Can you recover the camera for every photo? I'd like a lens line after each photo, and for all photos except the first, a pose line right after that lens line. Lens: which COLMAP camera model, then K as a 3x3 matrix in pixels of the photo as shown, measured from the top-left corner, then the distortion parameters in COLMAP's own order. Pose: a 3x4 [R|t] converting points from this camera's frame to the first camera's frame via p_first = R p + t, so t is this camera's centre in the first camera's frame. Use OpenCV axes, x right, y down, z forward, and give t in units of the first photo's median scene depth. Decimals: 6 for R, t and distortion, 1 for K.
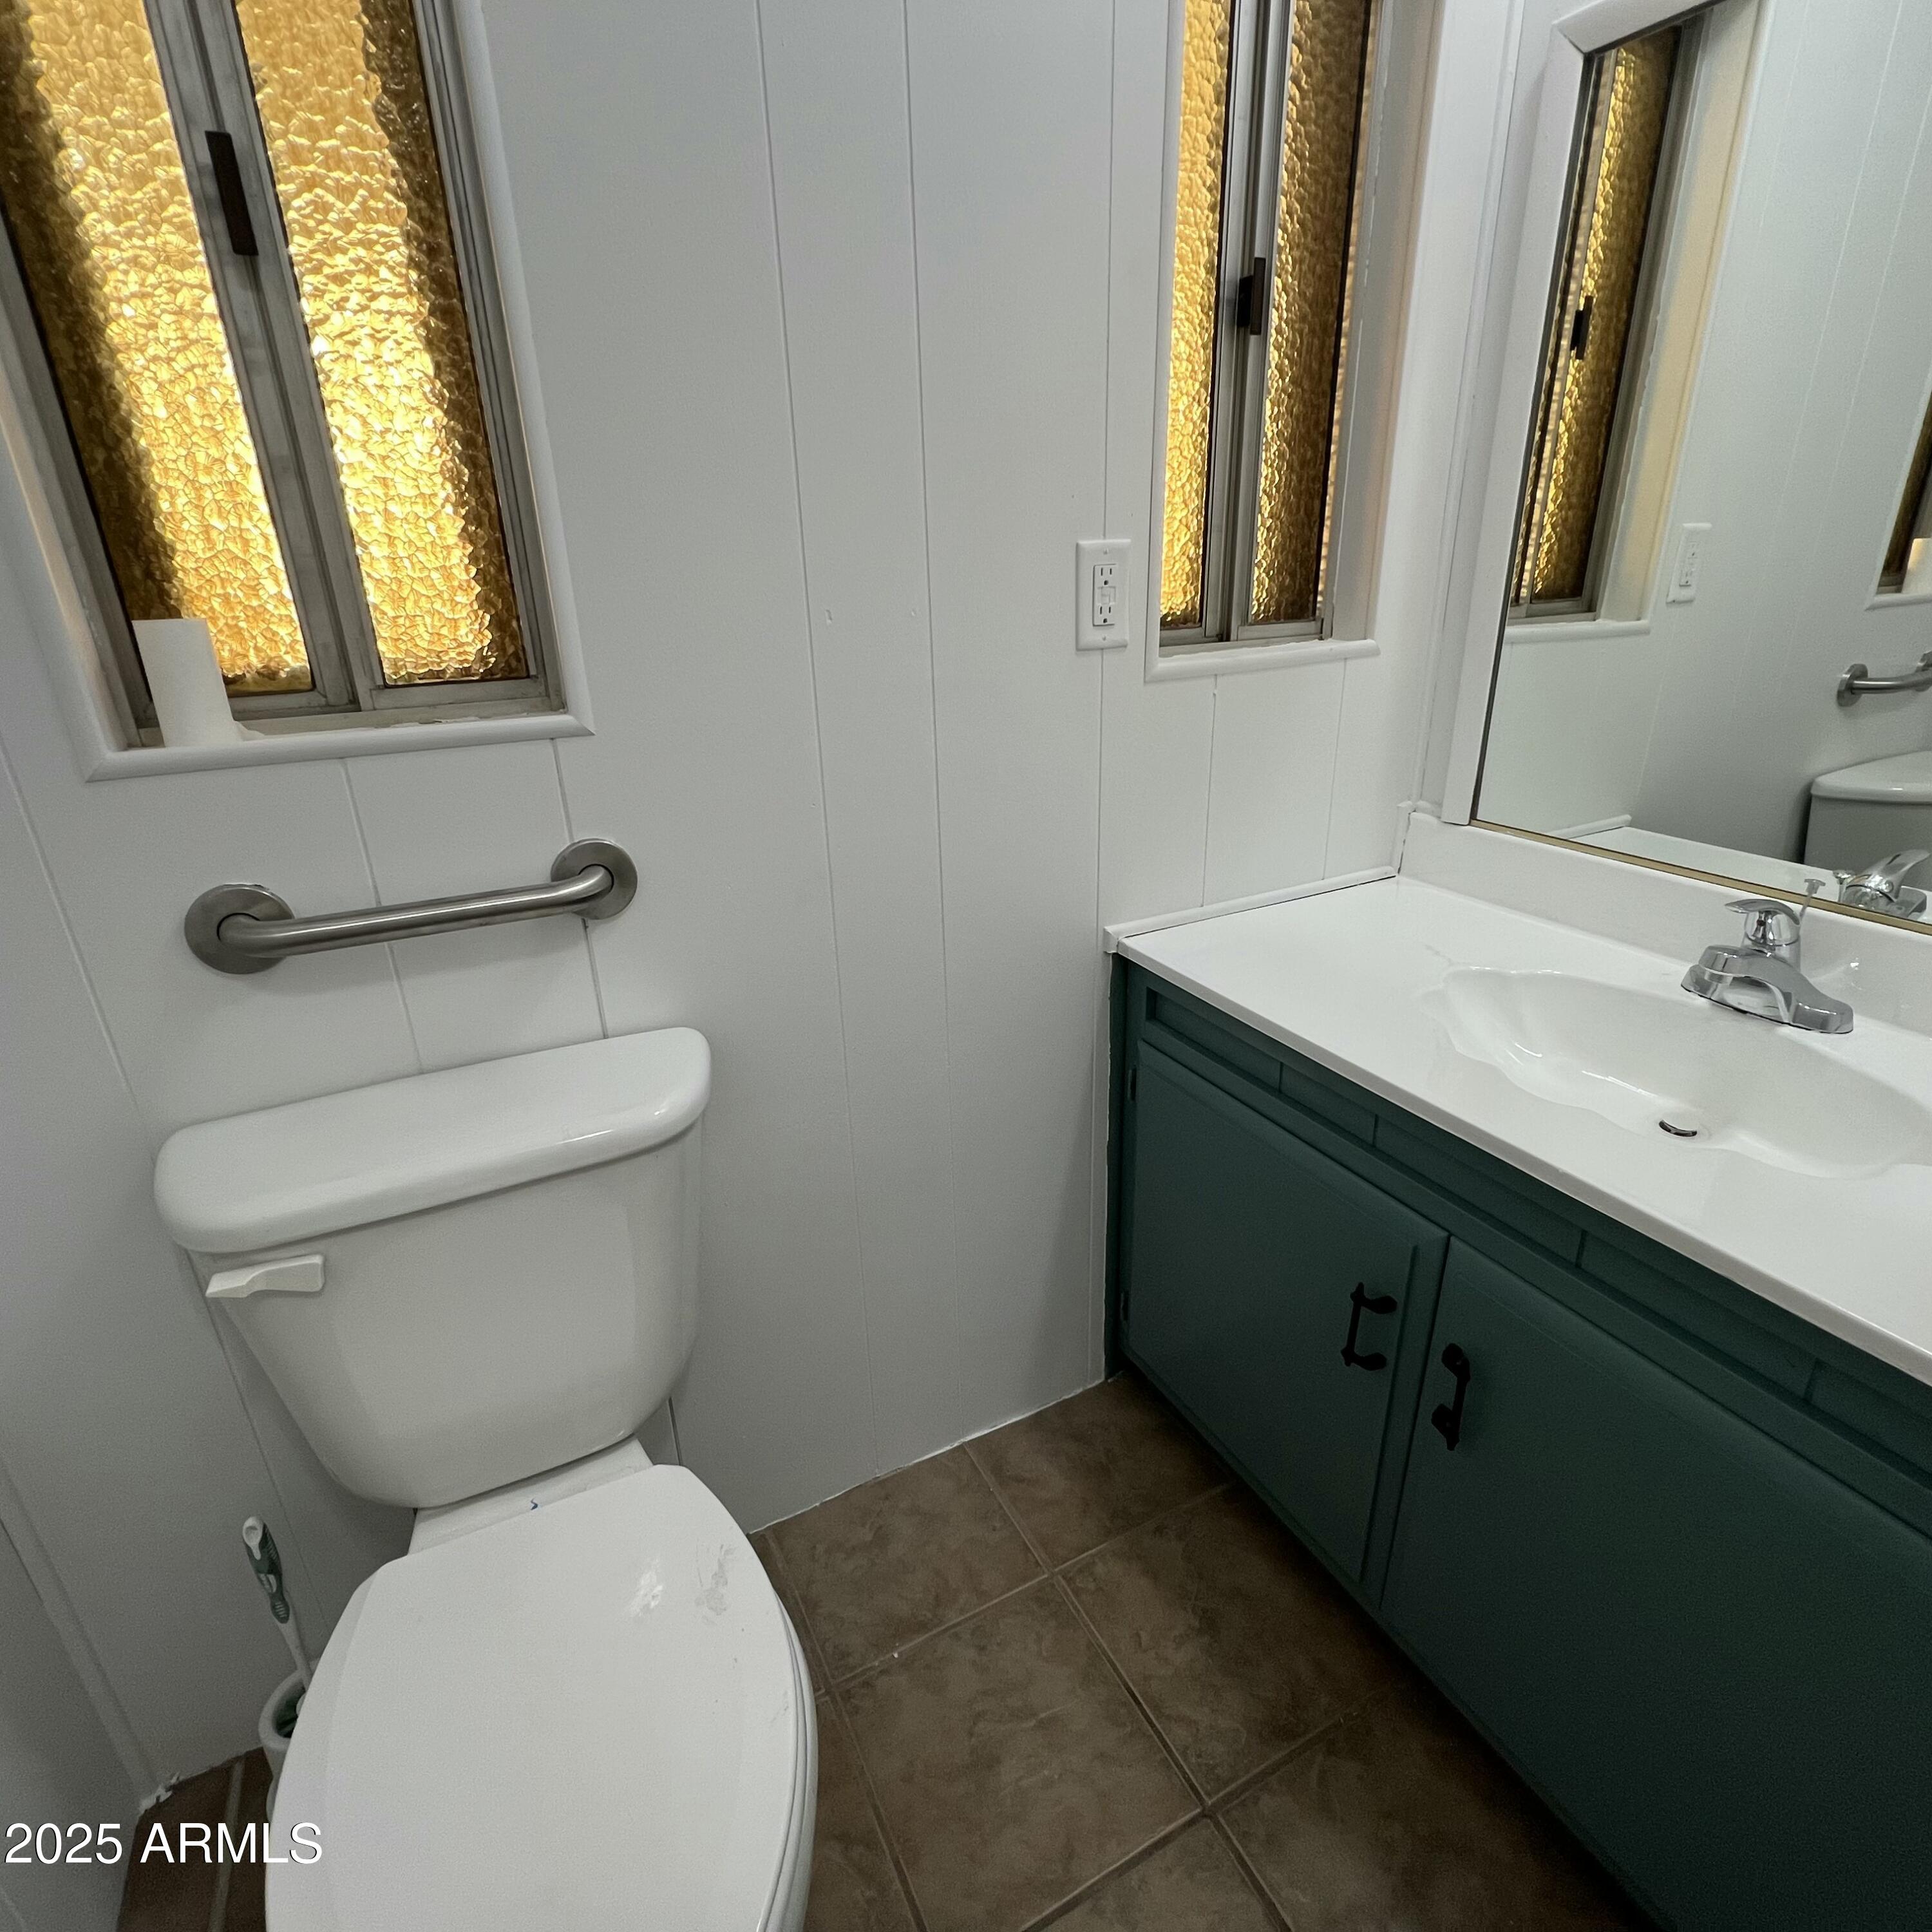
lens RADIAL K [[1034.0, 0, 965.7], [0, 1034.0, 964.3], [0, 0, 1]] dist [-0.003218, 0.001681]
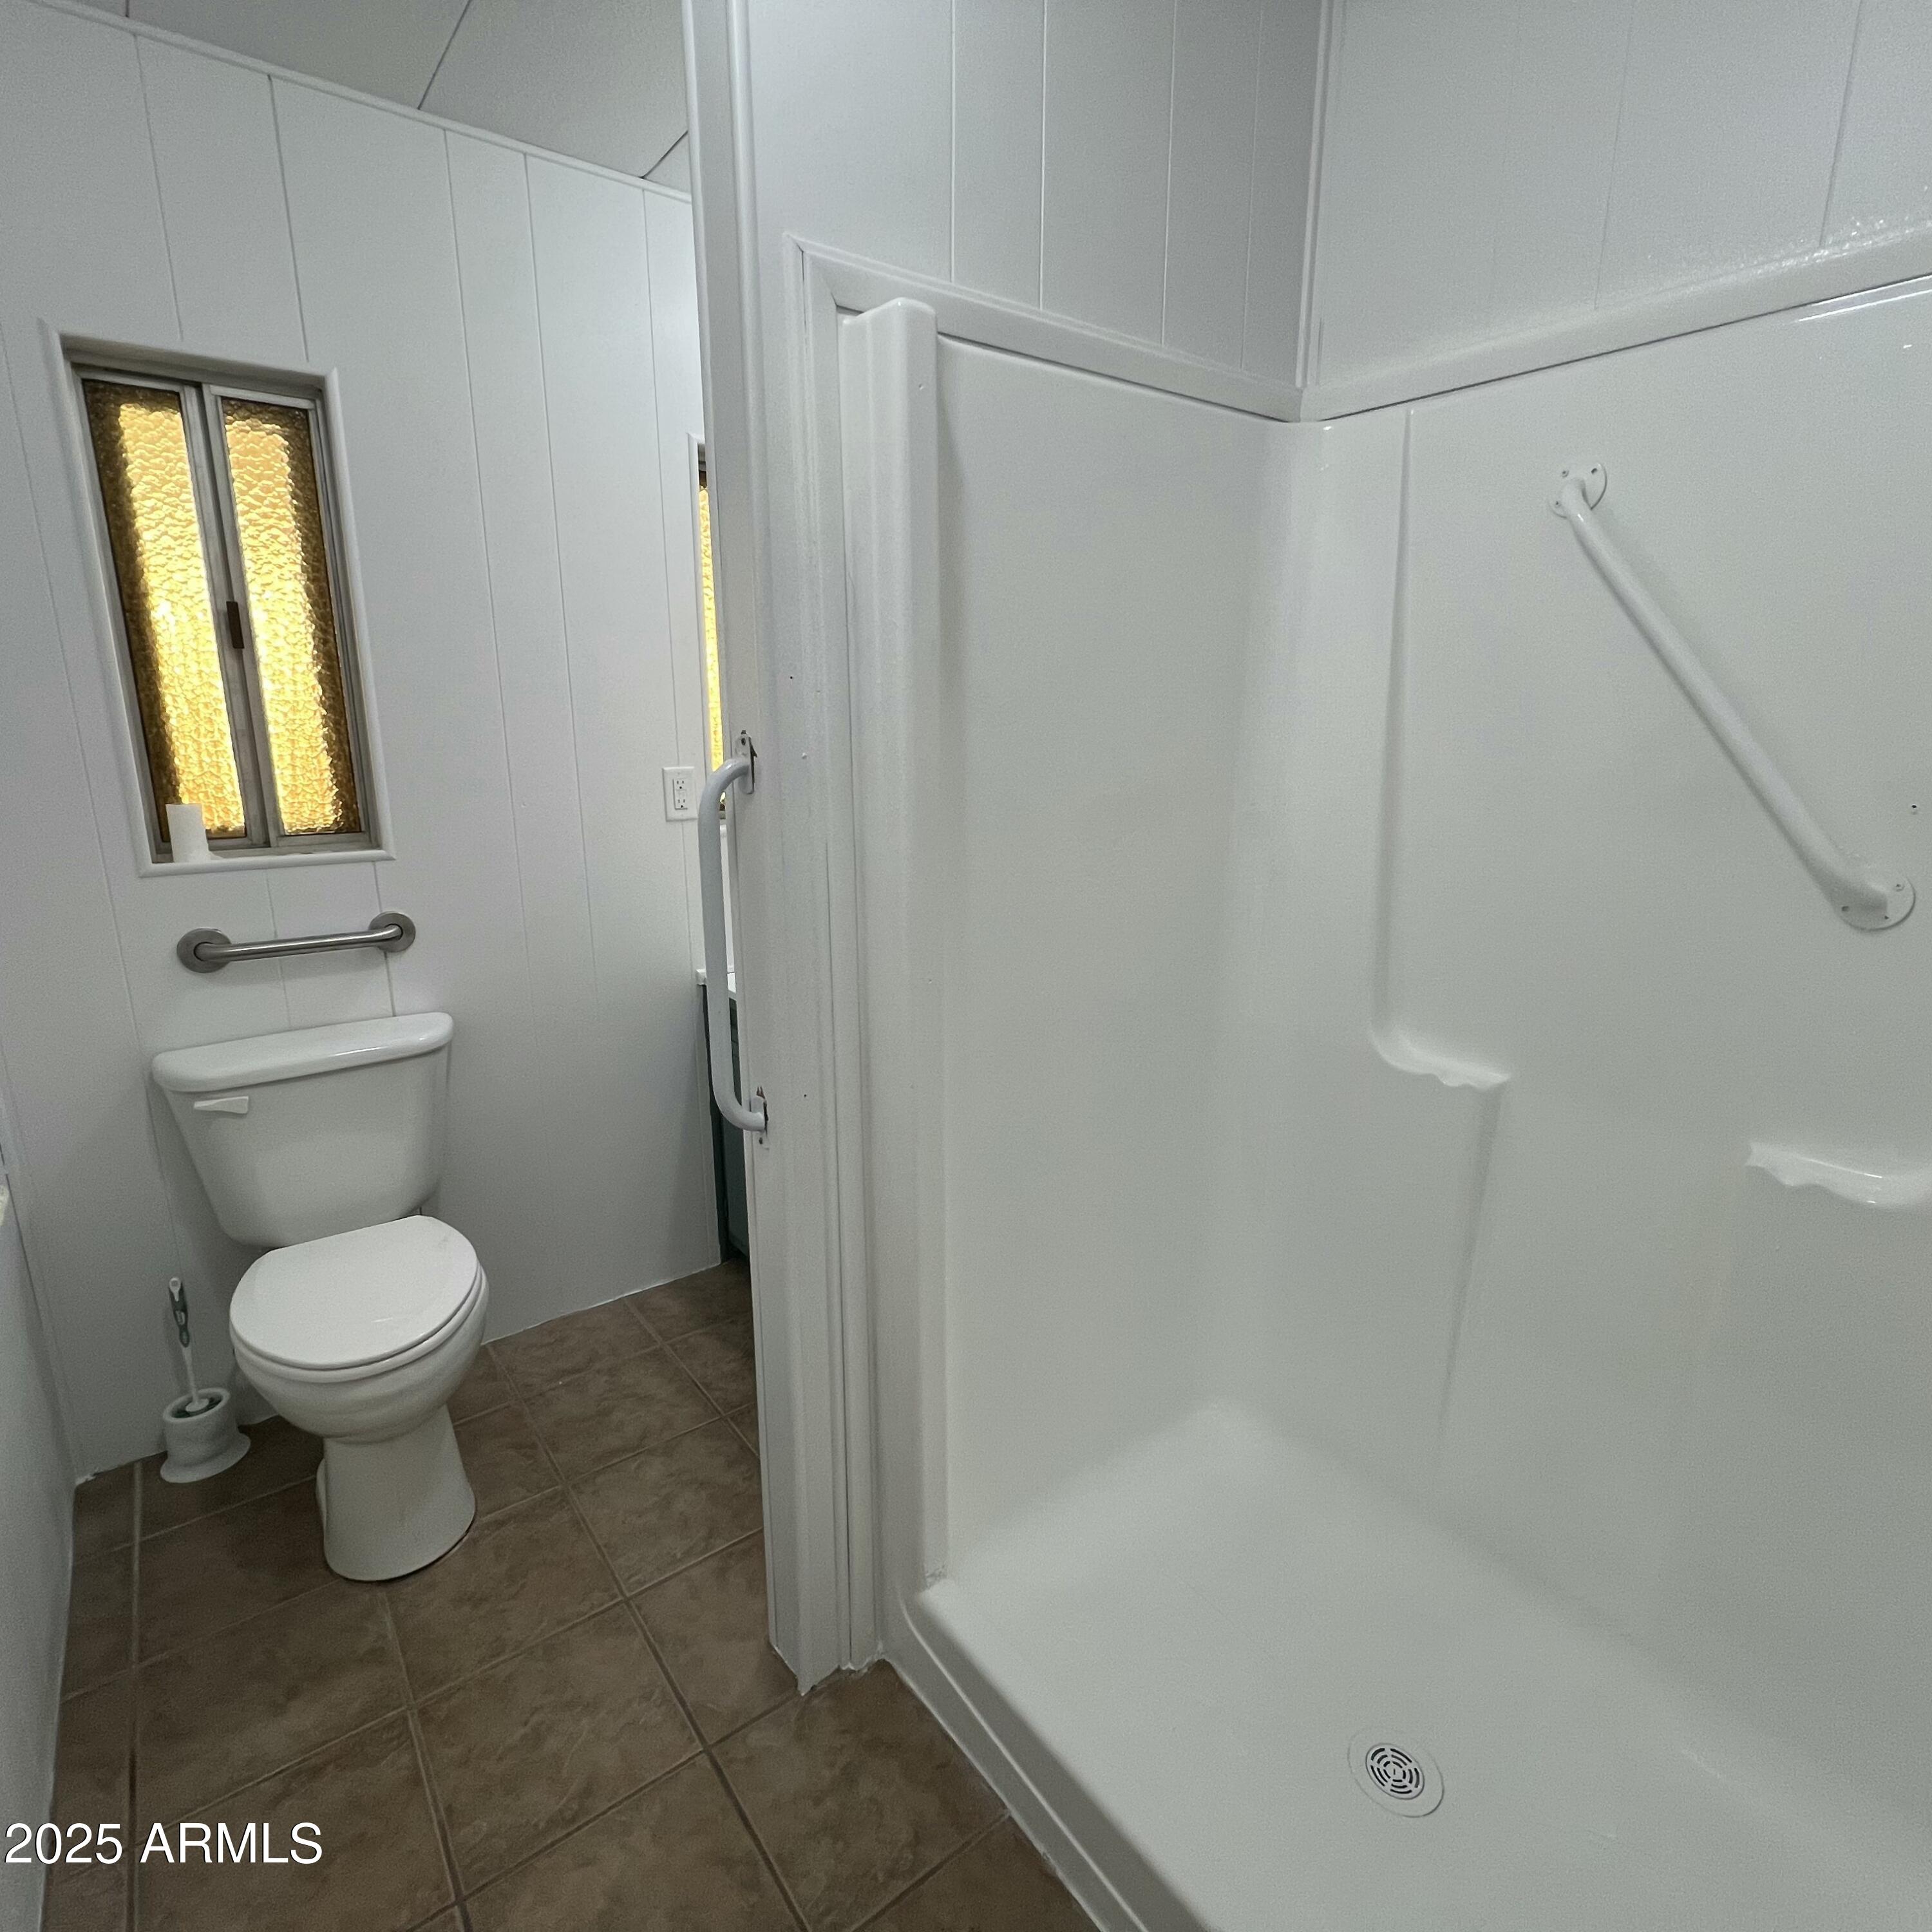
lens RADIAL K [[1034.0, 0, 966.0], [0, 1034.0, 965.4], [0, 0, 1]] dist [-0.003218, 0.001681]
pose [[0.983381, -0.010390, 0.181256, 0.381358], [0.035602, 0.990013, -0.136406, 0.306257], [-0.178029, 0.140592, 0.973930, -1.172491]]
